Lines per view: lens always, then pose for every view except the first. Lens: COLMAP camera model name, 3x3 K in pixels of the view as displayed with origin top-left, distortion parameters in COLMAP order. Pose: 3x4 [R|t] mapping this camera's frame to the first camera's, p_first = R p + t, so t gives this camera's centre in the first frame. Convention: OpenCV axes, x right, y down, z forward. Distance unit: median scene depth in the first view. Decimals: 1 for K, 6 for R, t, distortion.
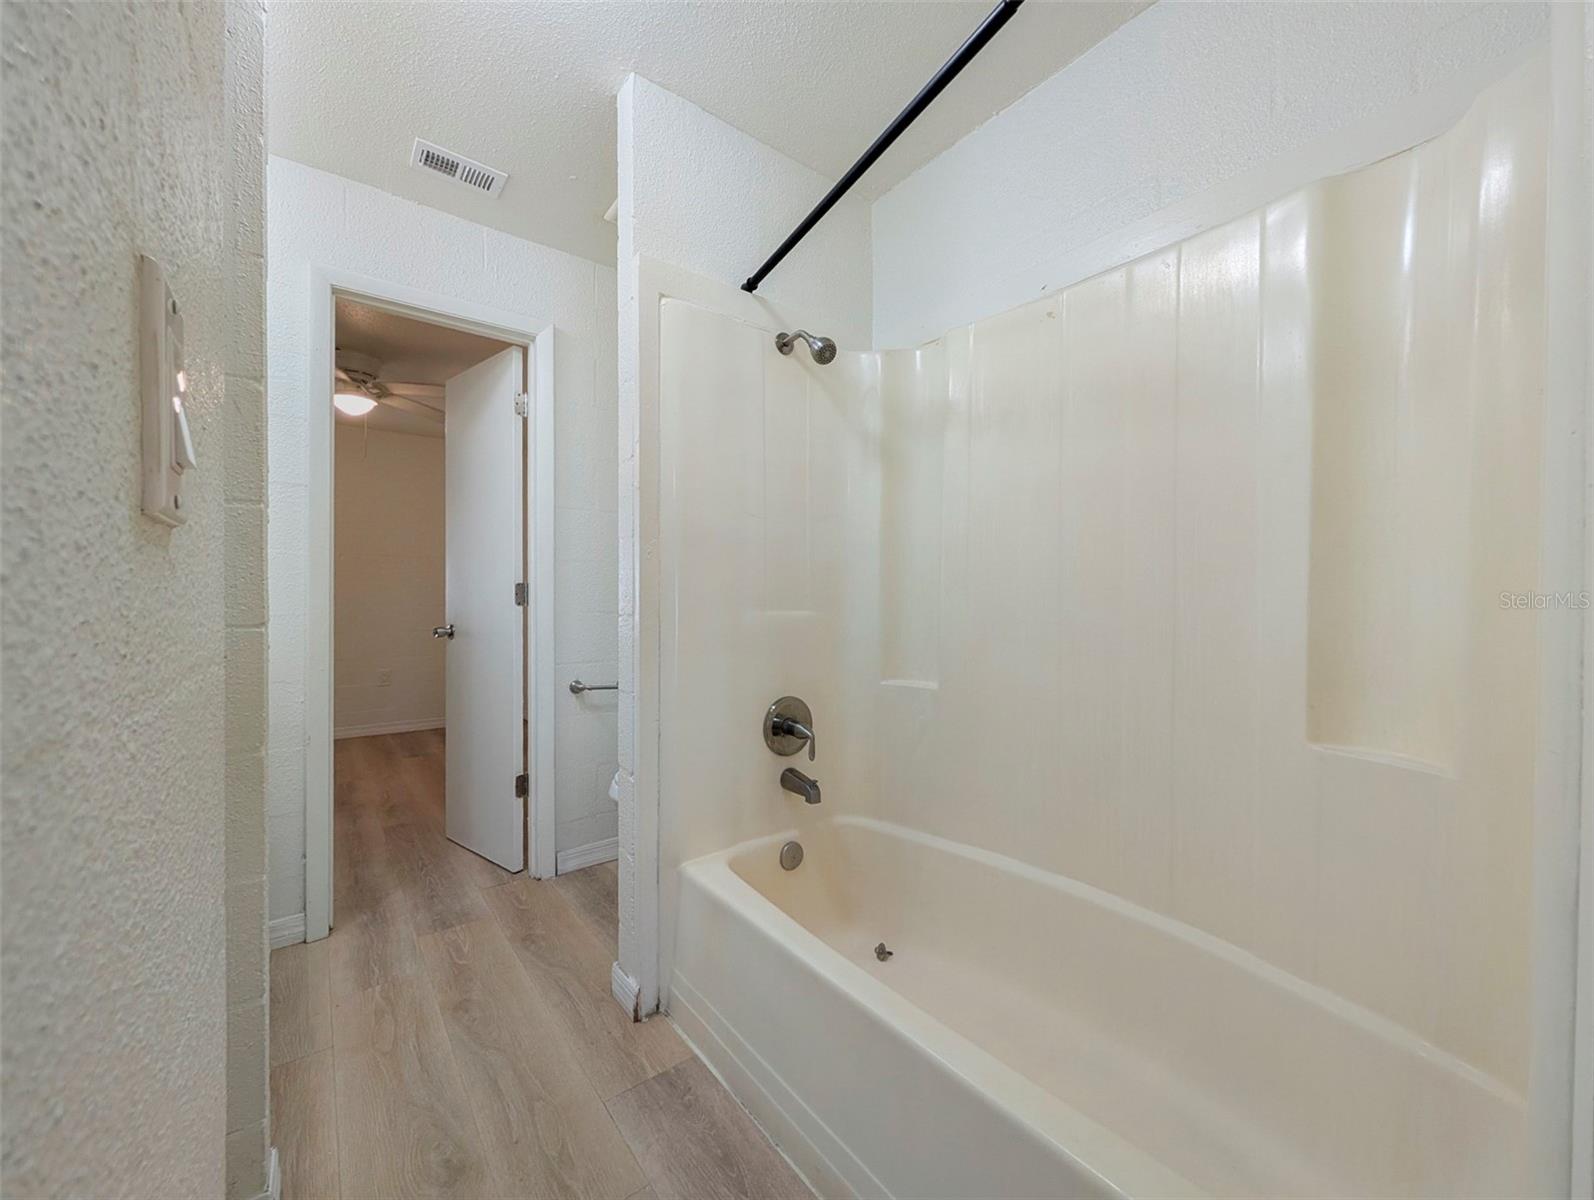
lens RADIAL K [[627.7, 0, 804.6], [0, 627.7, 602.3], [0, 0, 1]] dist [-0.001870, 0.000468]
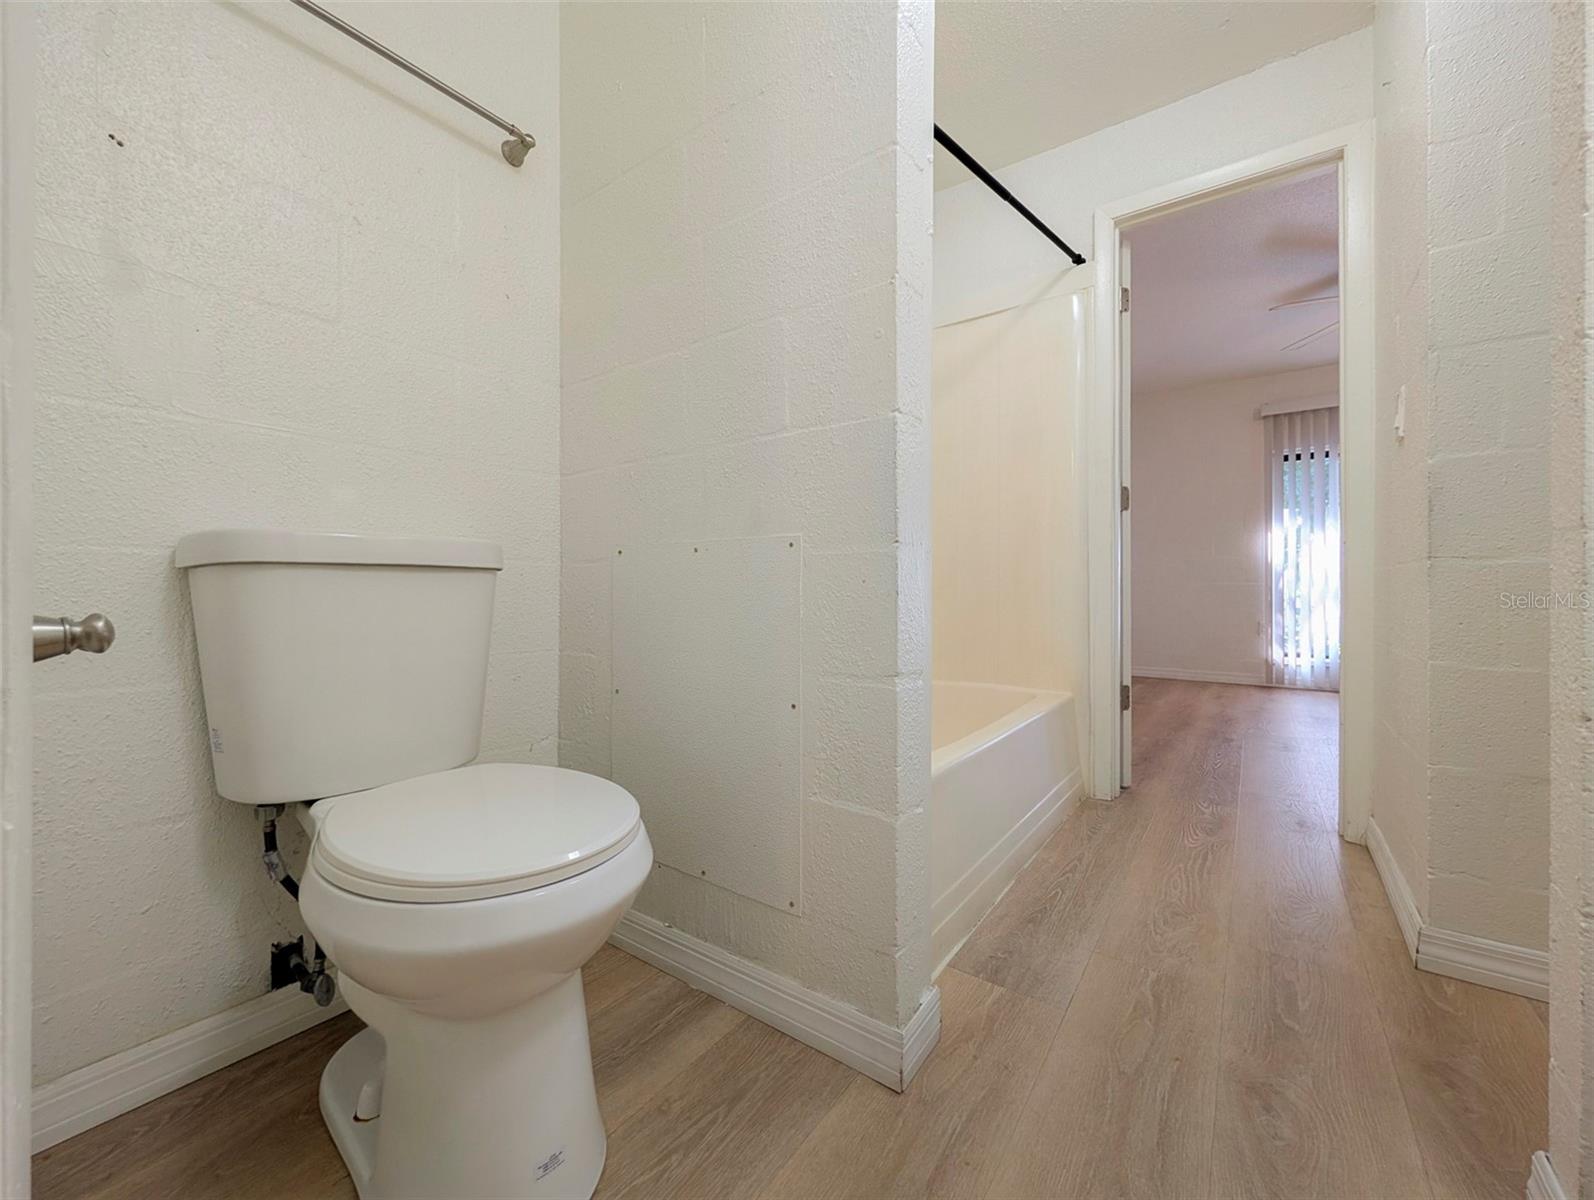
lens RADIAL K [[627.7, 0, 783.4], [0, 627.7, 591.9], [0, 0, 1]] dist [-0.001870, 0.000468]
pose [[-0.257036, -0.005614, 0.966386, -0.792013], [0.008074, 0.999936, 0.007957, 0.174870], [-0.966368, 0.009848, -0.256974, 1.209816]]
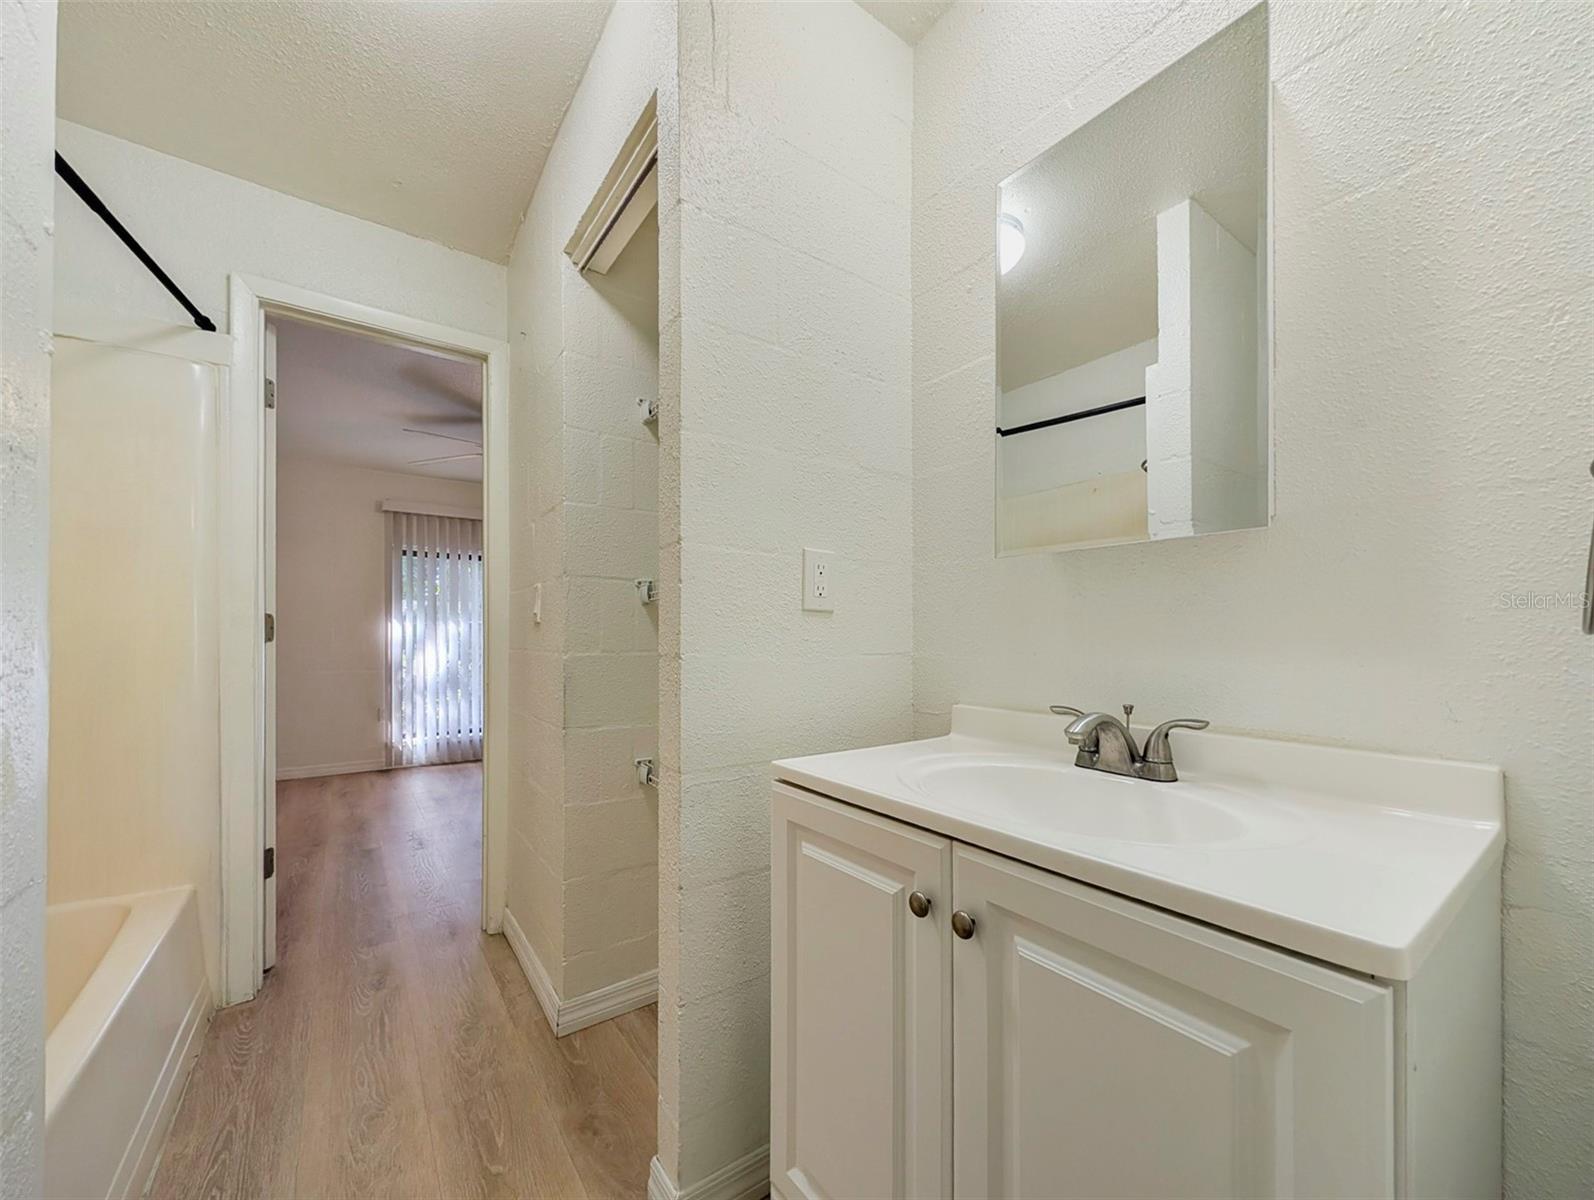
lens RADIAL K [[627.7, 0, 815.9], [0, 627.7, 635.5], [0, 0, 1]] dist [-0.001870, 0.000468]
pose [[-0.999741, -0.002075, 0.022648, -0.698517], [-0.001987, 0.999991, 0.003876, -0.000937], [-0.022655, 0.003830, -0.999736, 1.269791]]
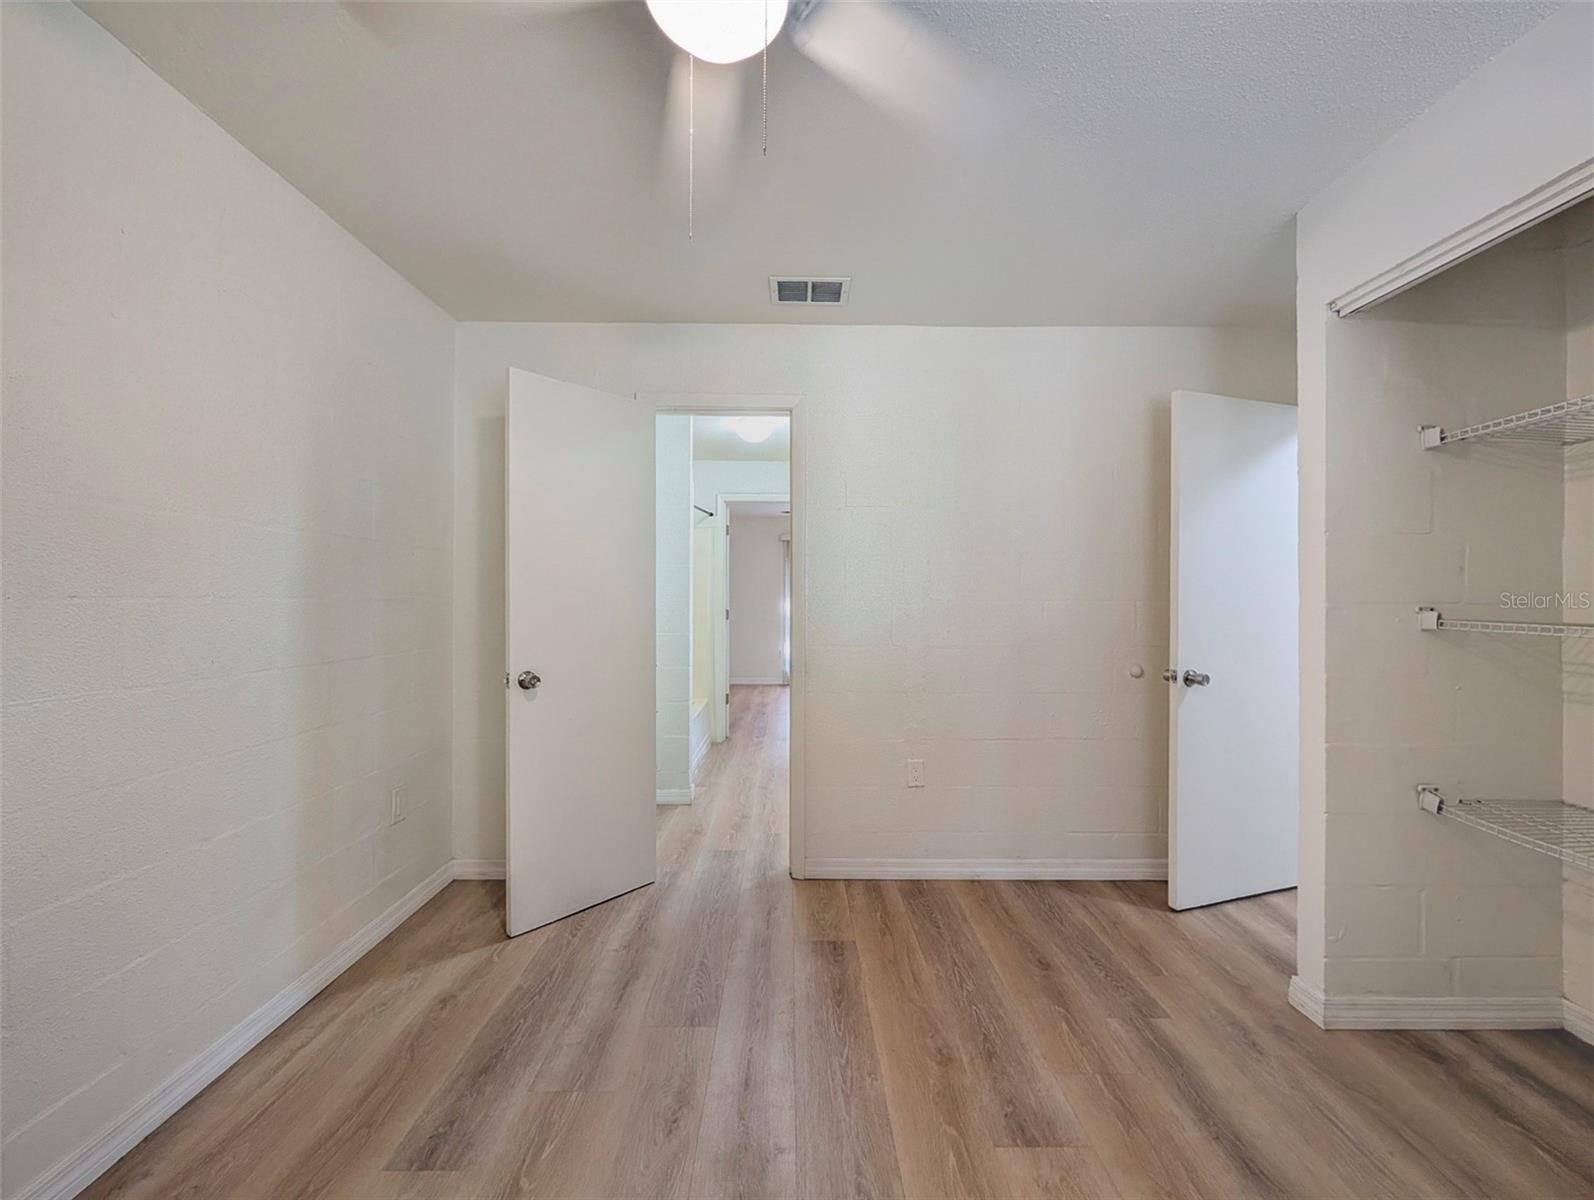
lens RADIAL K [[627.7, 0, 794.3], [0, 627.7, 600.7], [0, 0, 1]] dist [-0.001870, 0.000468]
pose [[-0.790618, -0.008794, 0.612247, -1.894353], [-0.003054, 0.999941, 0.010419, -0.112077], [-0.612302, 0.006367, -0.790598, 2.460844]]
